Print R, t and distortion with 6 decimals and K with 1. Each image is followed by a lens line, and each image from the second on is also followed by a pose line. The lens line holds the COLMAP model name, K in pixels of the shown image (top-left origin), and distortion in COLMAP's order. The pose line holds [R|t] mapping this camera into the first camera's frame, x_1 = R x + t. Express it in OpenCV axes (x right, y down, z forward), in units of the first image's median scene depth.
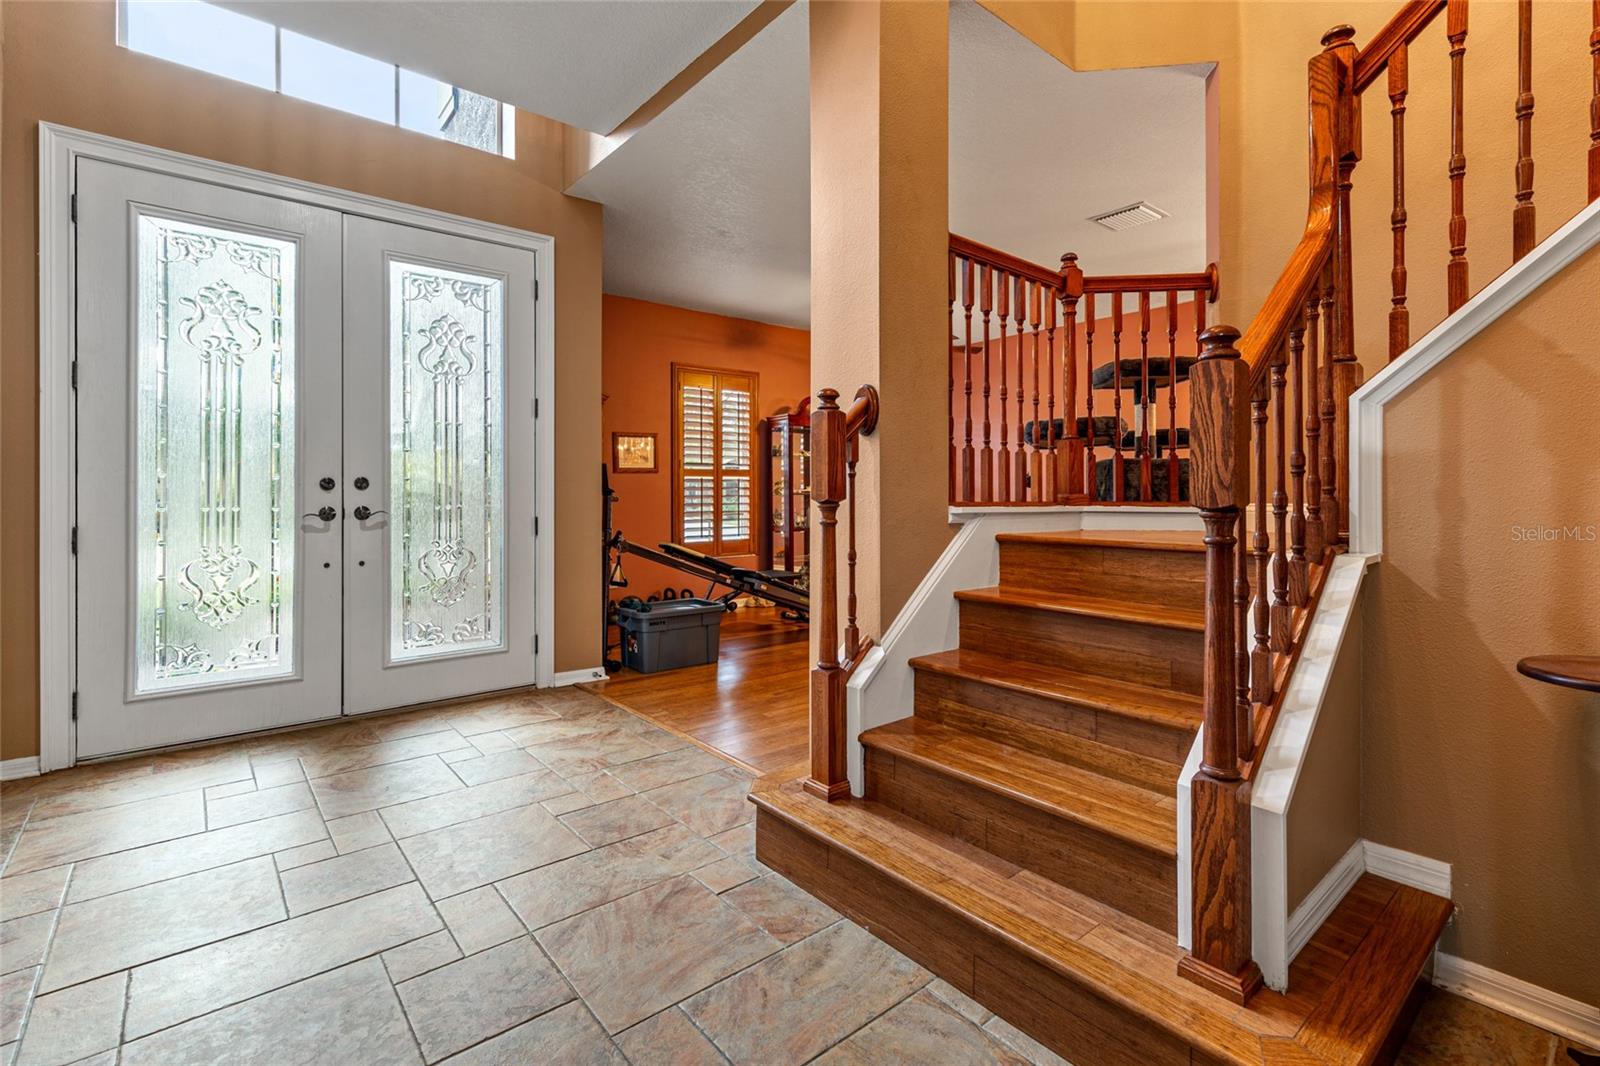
lens RADIAL K [[733.9, 0, 791.9], [0, 733.9, 494.7], [0, 0, 1]] dist [0.001825, 0.000807]
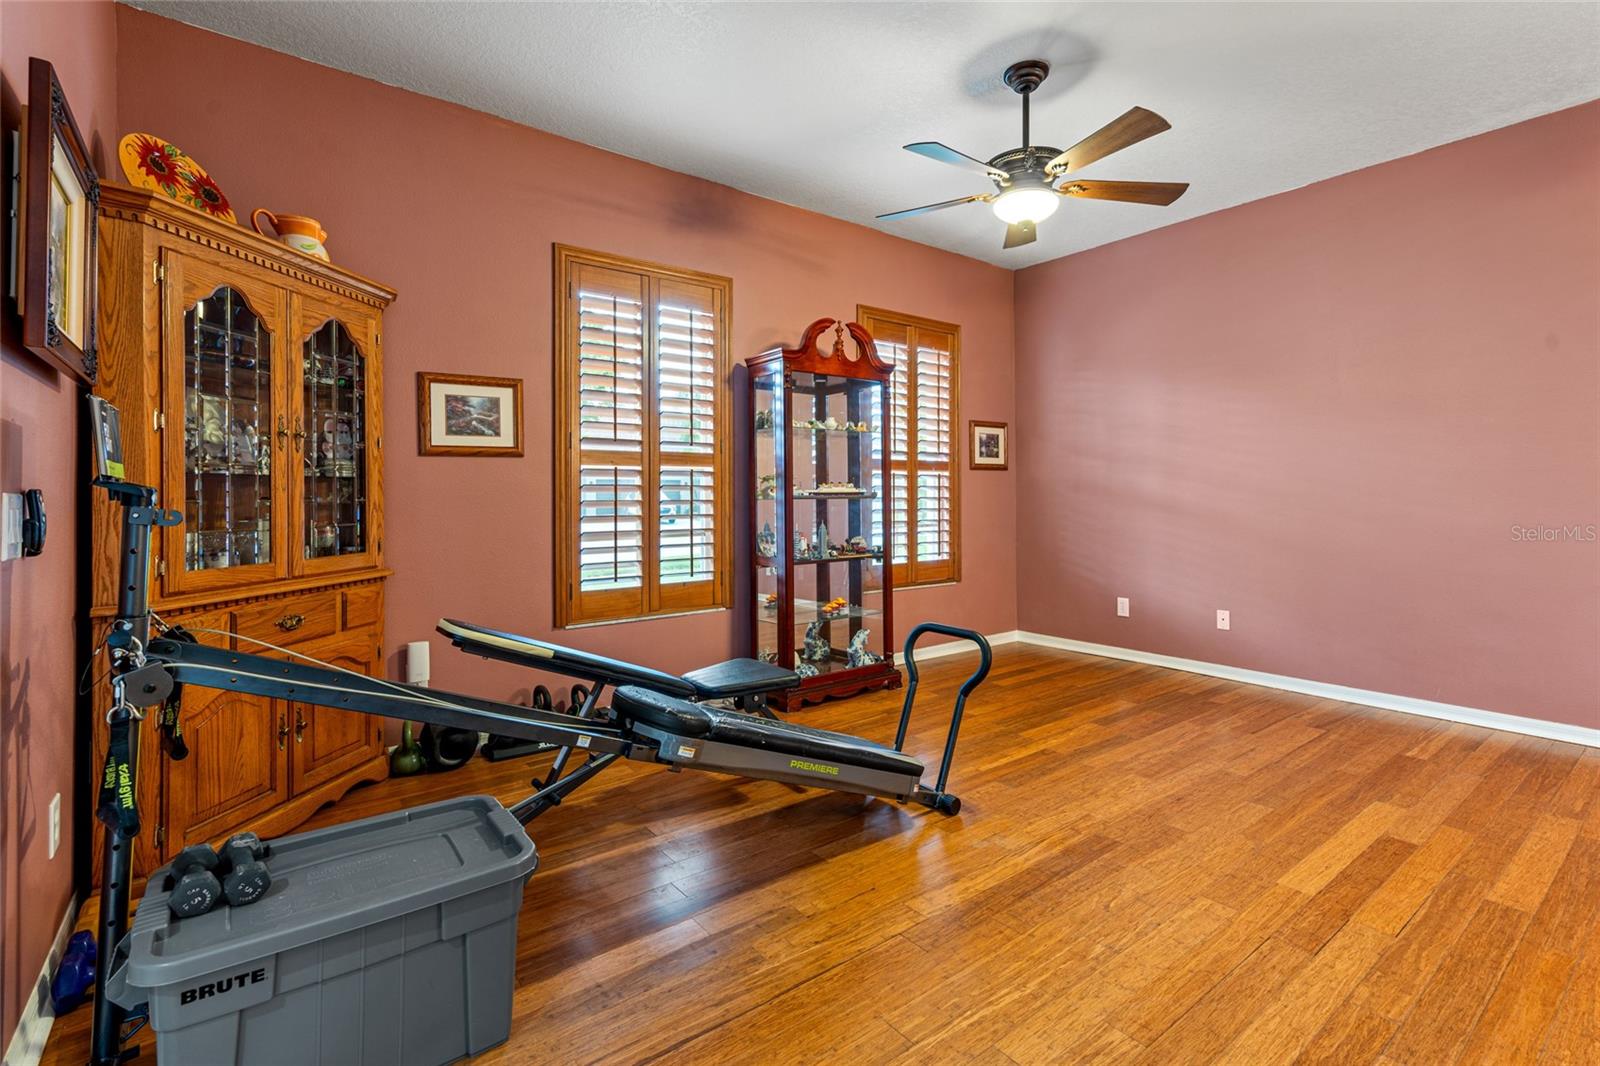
lens RADIAL K [[733.9, 0, 791.9], [0, 733.9, 494.7], [0, 0, 1]] dist [0.001825, 0.000807]
pose [[0.999503, -0.003244, -0.031348, 0.018784], [0.002950, 0.999951, -0.009406, 0.002056], [0.031377, 0.009309, 0.999464, 0.469062]]
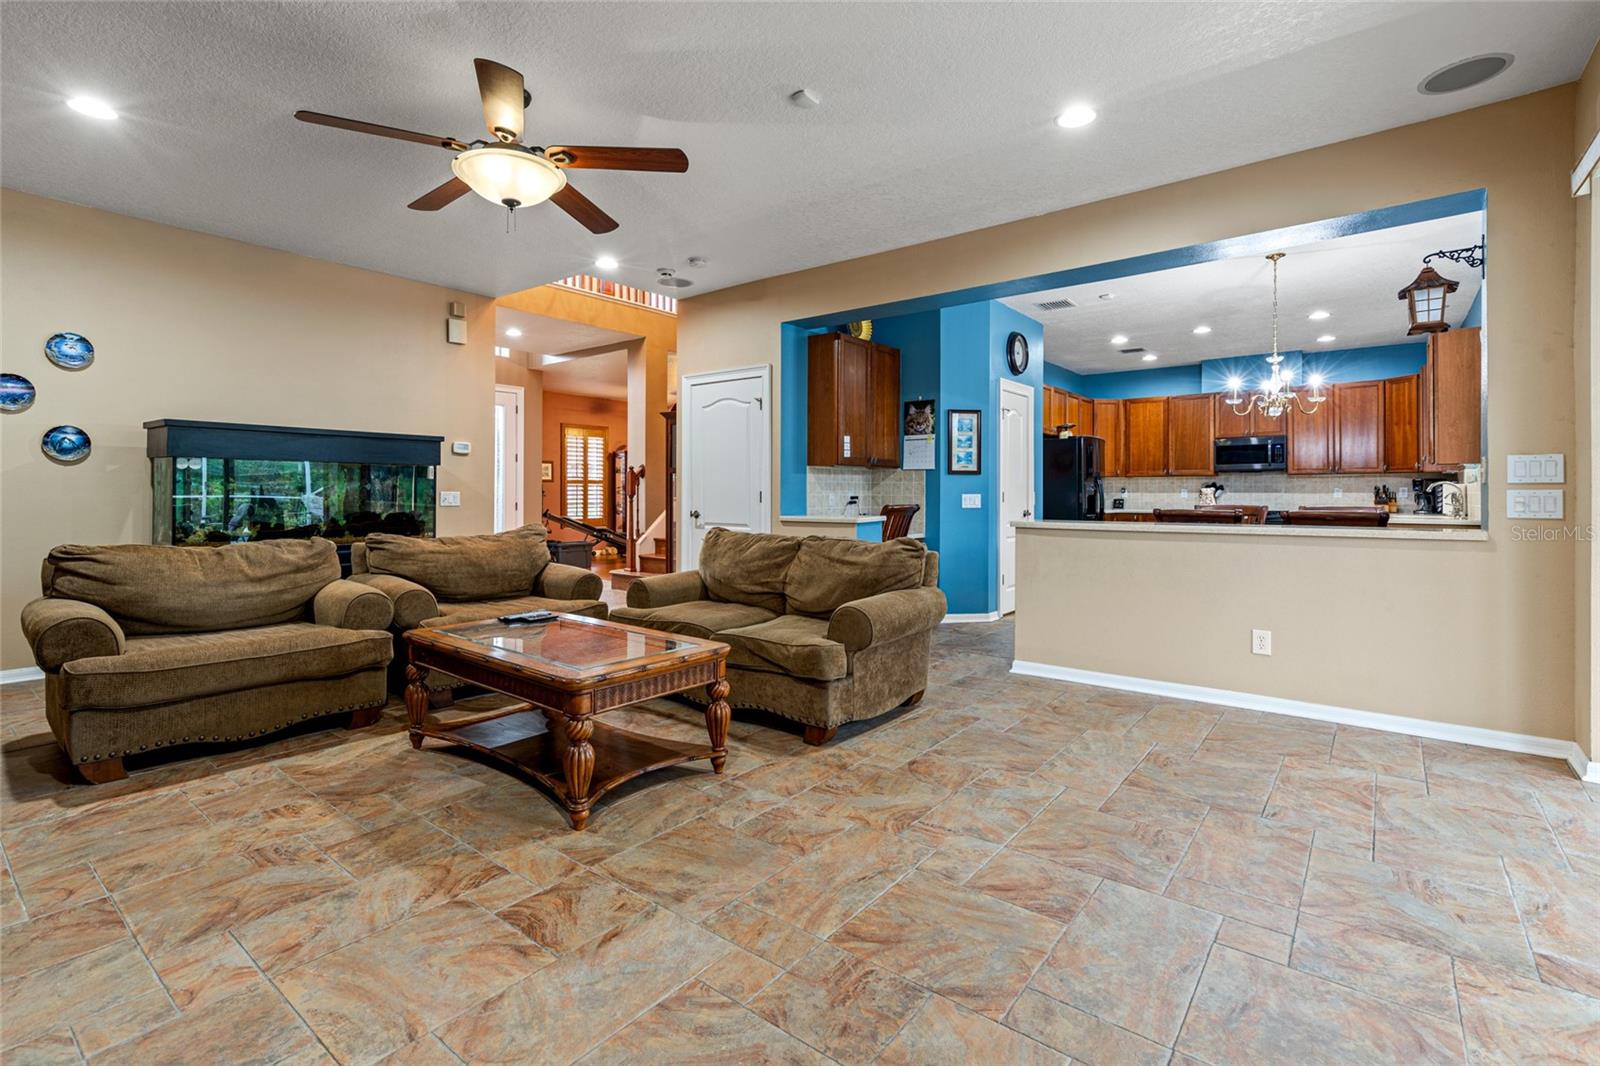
lens RADIAL K [[733.9, 0, 791.9], [0, 733.9, 494.7], [0, 0, 1]] dist [0.001825, 0.000807]
pose [[0.978089, 0.005820, 0.208108, 0.023107], [-0.005688, 0.999983, -0.001232, 0.001750], [-0.208111, 0.000021, 0.978105, -0.917697]]
